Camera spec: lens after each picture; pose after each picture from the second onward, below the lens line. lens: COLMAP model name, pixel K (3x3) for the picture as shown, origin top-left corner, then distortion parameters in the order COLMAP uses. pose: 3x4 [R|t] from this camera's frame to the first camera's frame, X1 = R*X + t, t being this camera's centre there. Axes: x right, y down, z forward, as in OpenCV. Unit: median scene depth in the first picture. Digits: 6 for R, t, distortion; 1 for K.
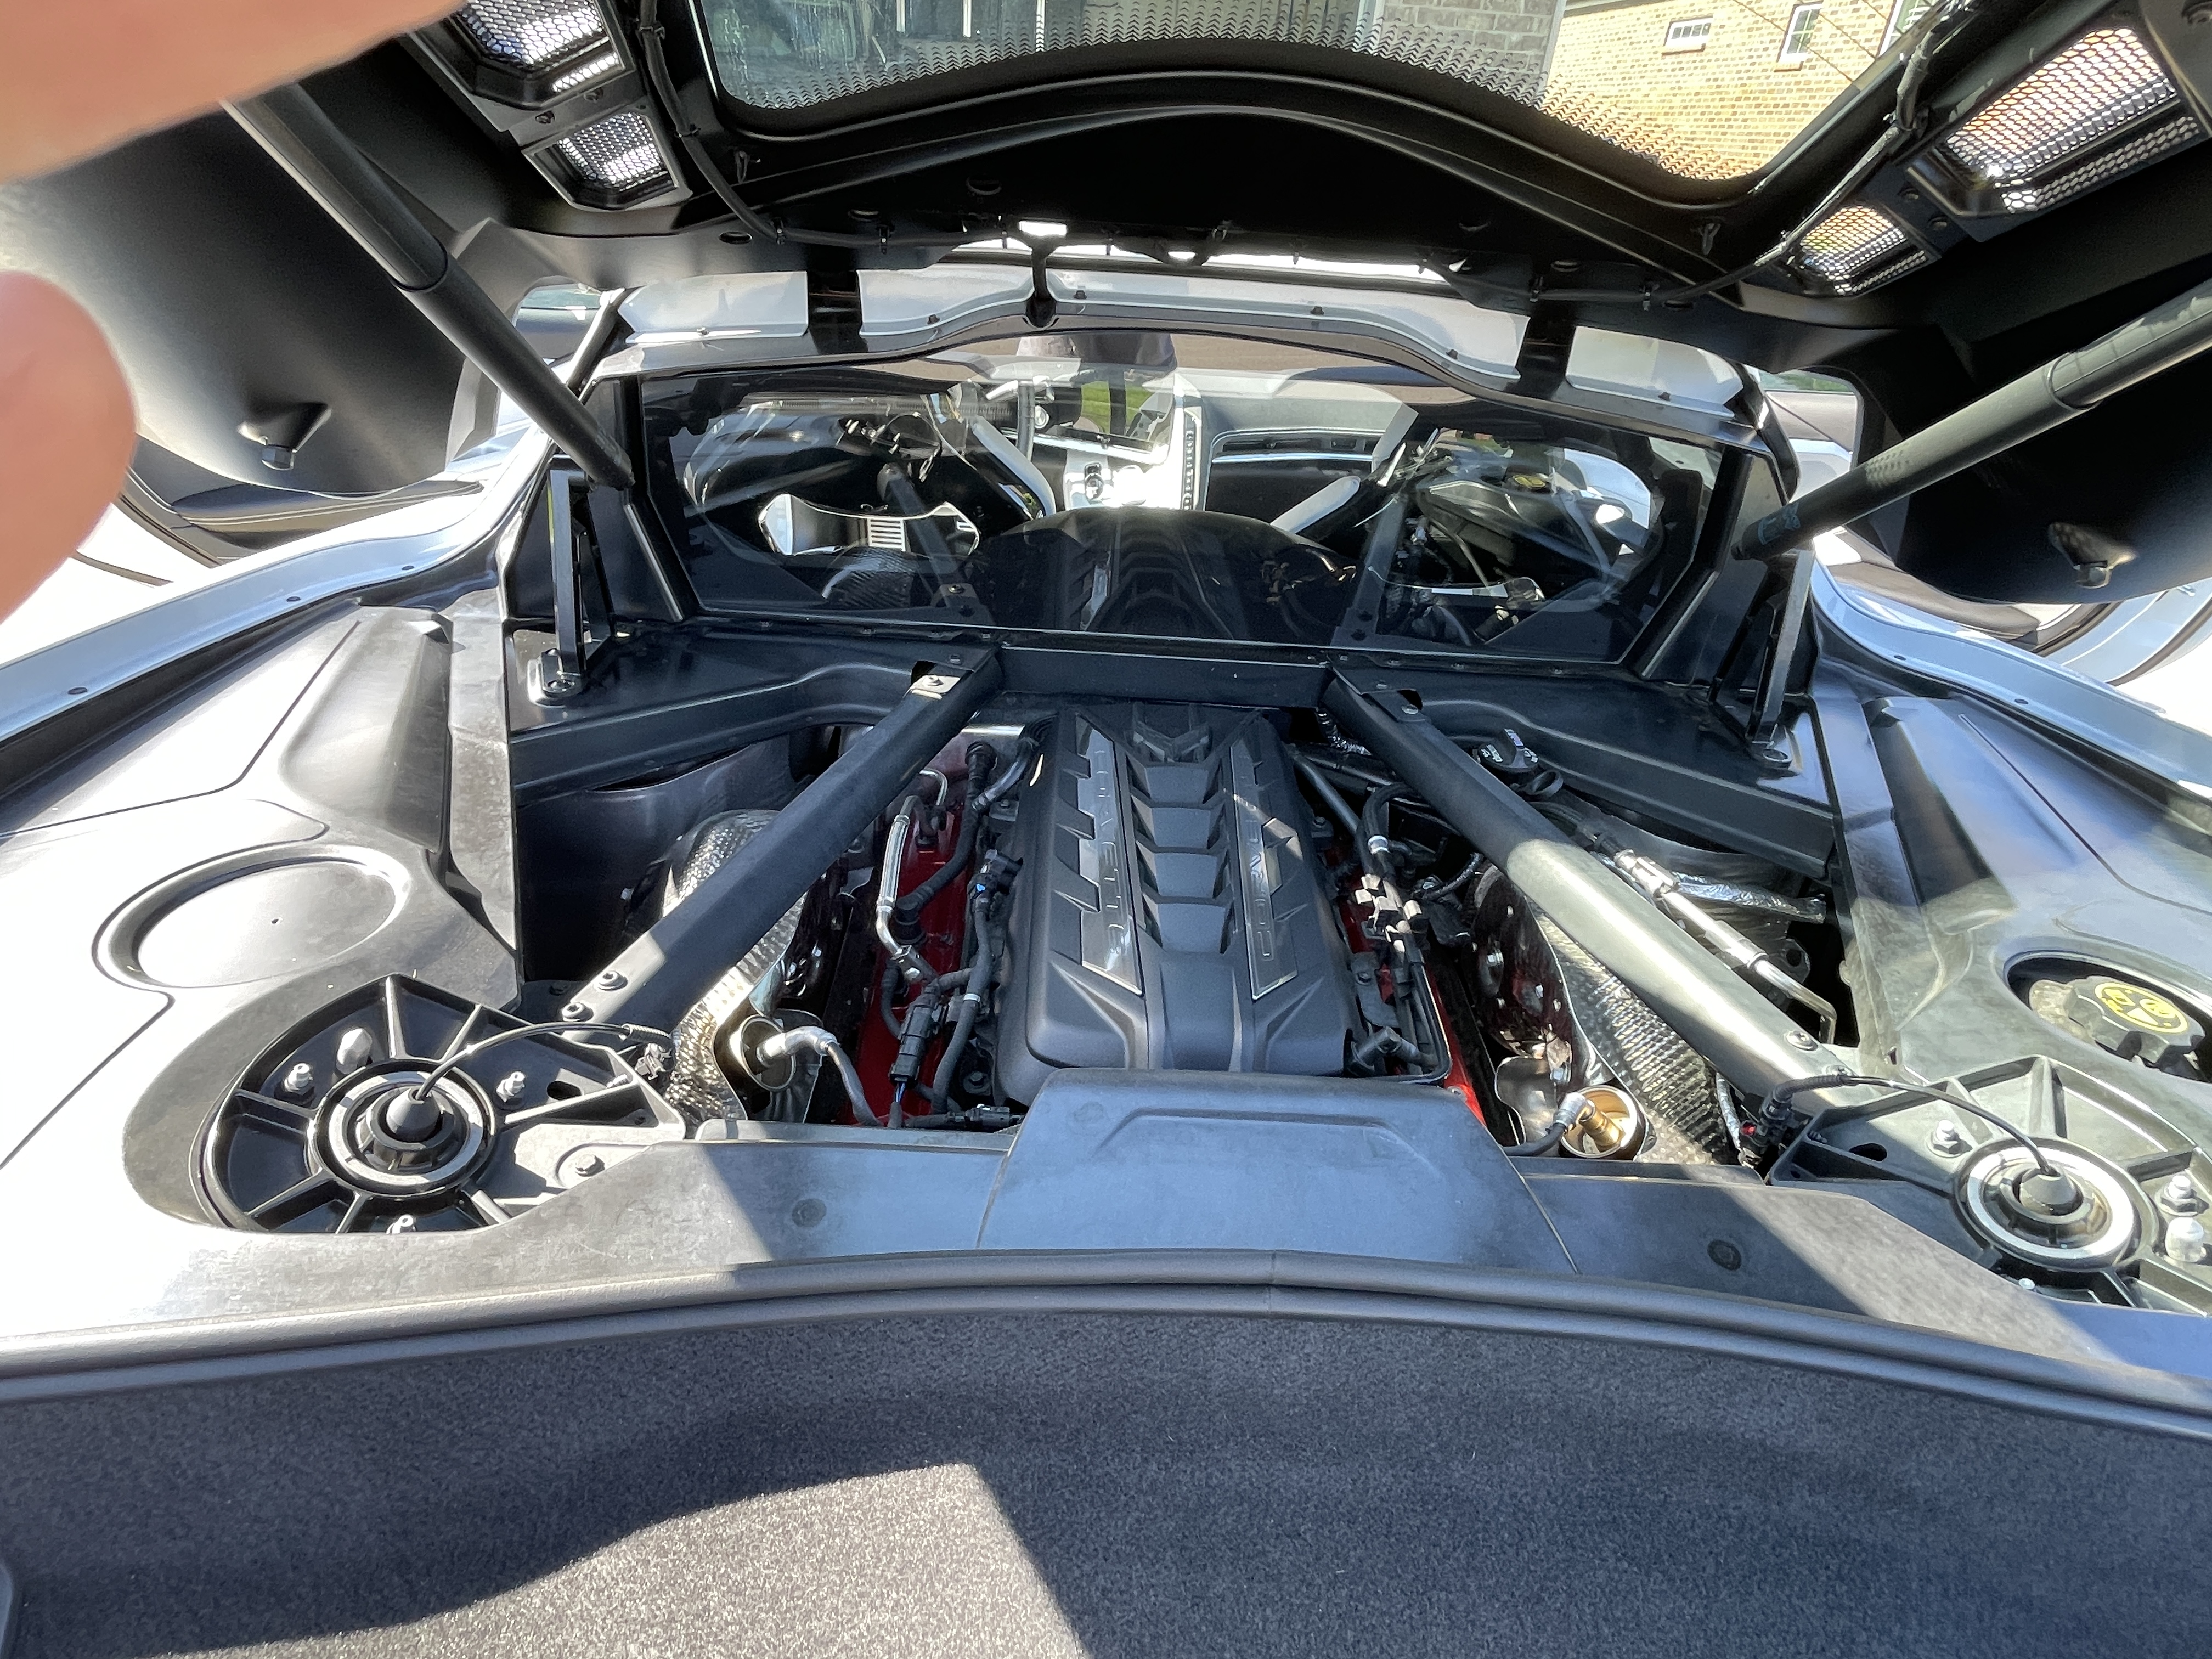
lens RADIAL K [[1172.9, 0, 1096.8], [0, 1172.9, 827.0], [0, 0, 1]] dist [-0.002944, 0.000154]
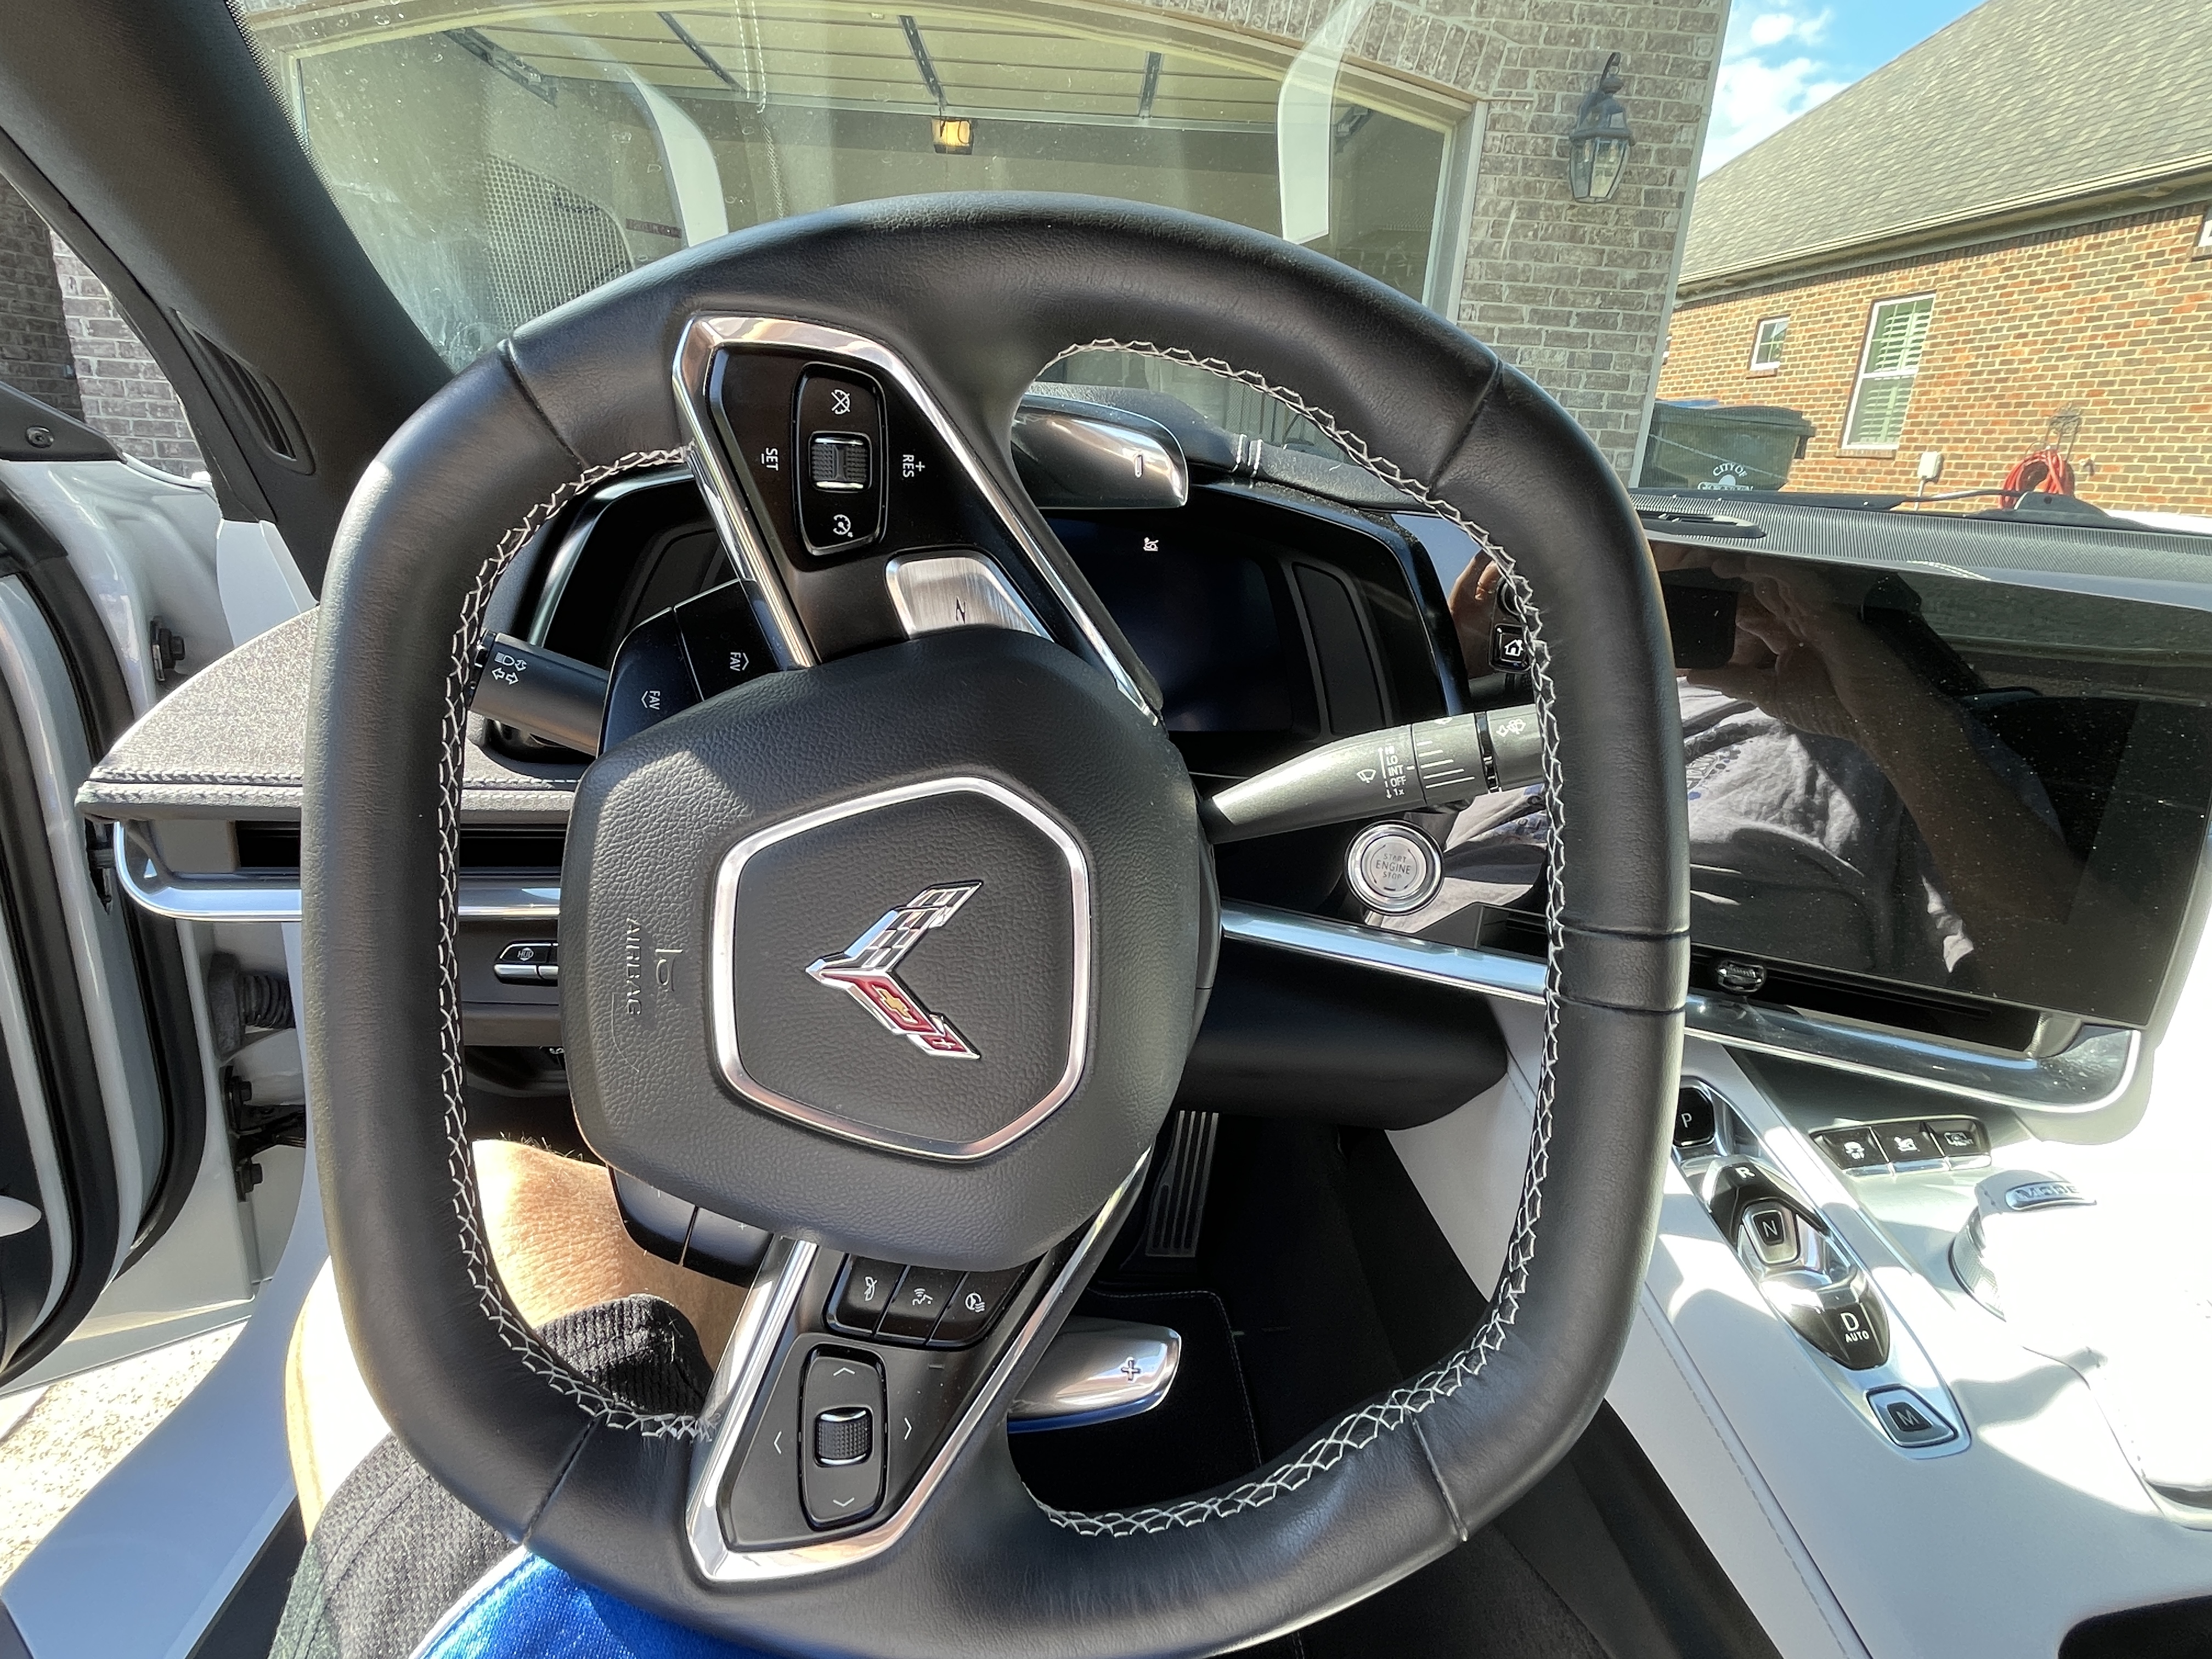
lens RADIAL K [[1183.5, 0, 1062.3], [0, 1183.5, 832.8], [0, 0, 1]] dist [-0.007730, 0.000760]
pose [[0.999934, -0.005257, 0.010217, -0.045512], [0.007439, 0.973885, -0.226919, -0.115286], [-0.008757, 0.226980, 0.973860, 0.295028]]
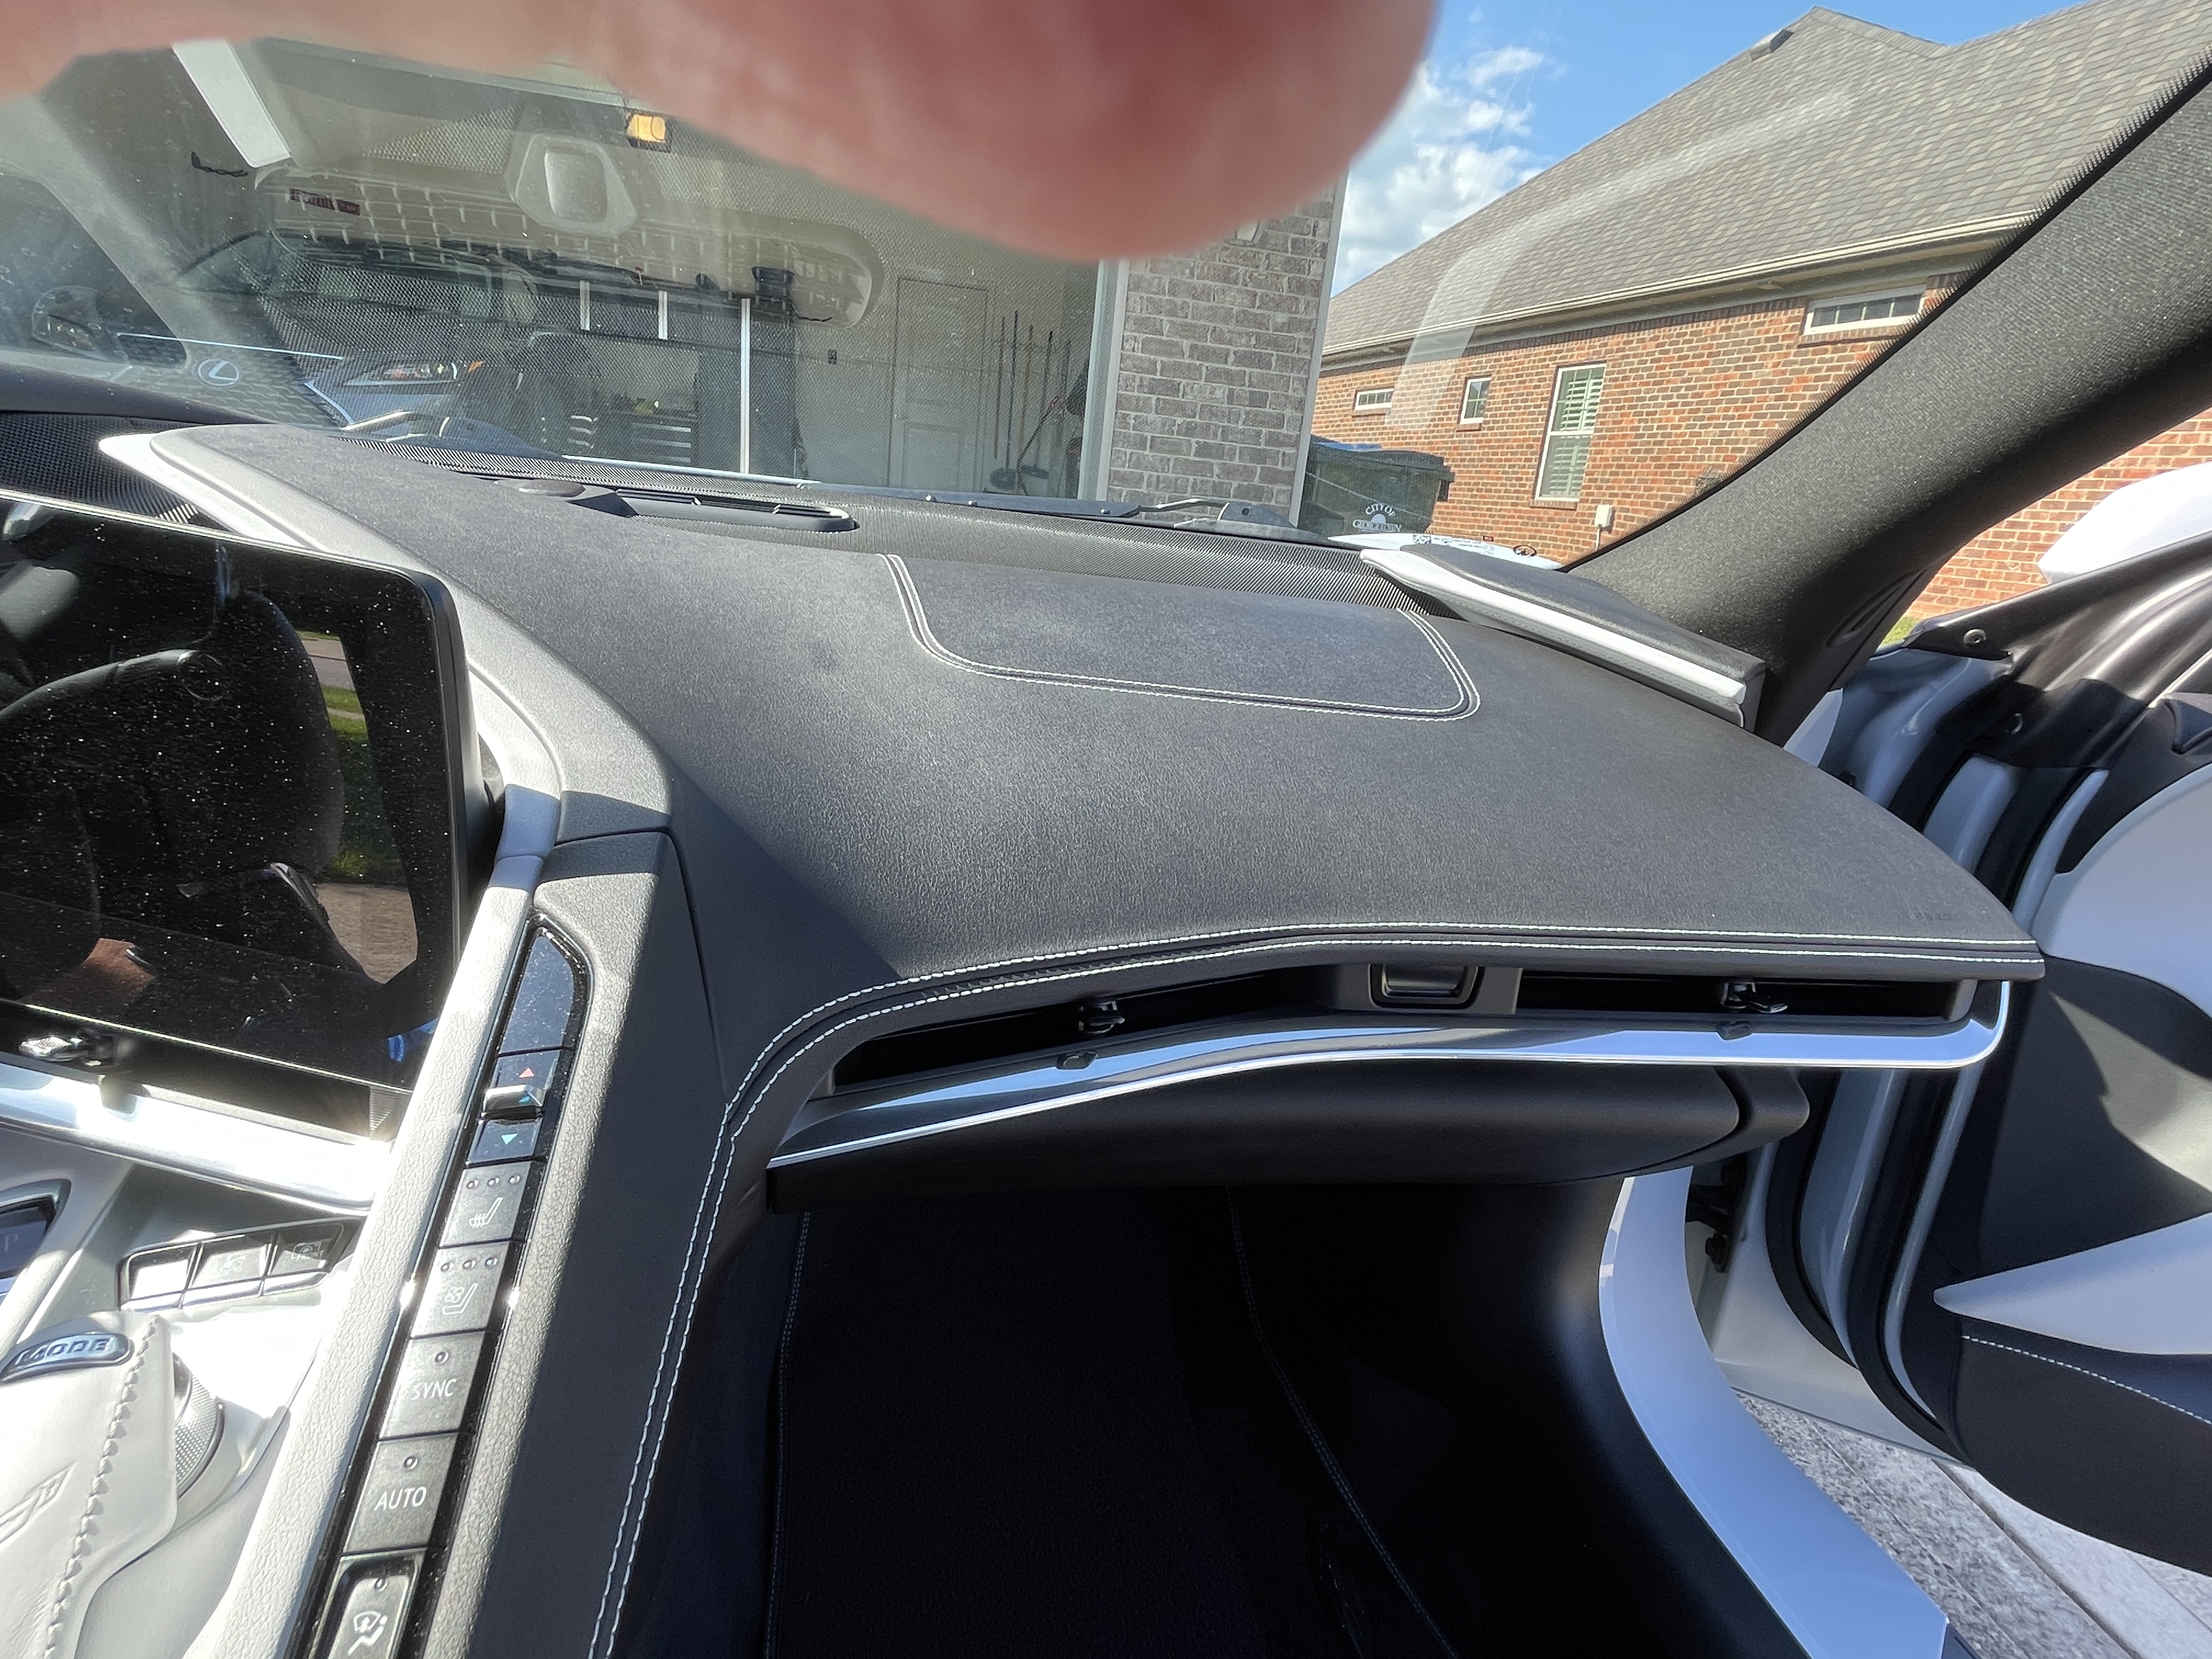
lens RADIAL K [[1184.3, 0, 1084.1], [0, 1184.3, 837.3], [0, 0, 1]] dist [-0.002482, -0.001035]
pose [[0.979590, -0.017412, 0.200249, 0.040776], [0.065729, 0.969219, -0.237263, -0.117120], [-0.189954, 0.245583, 0.950582, 0.305834]]
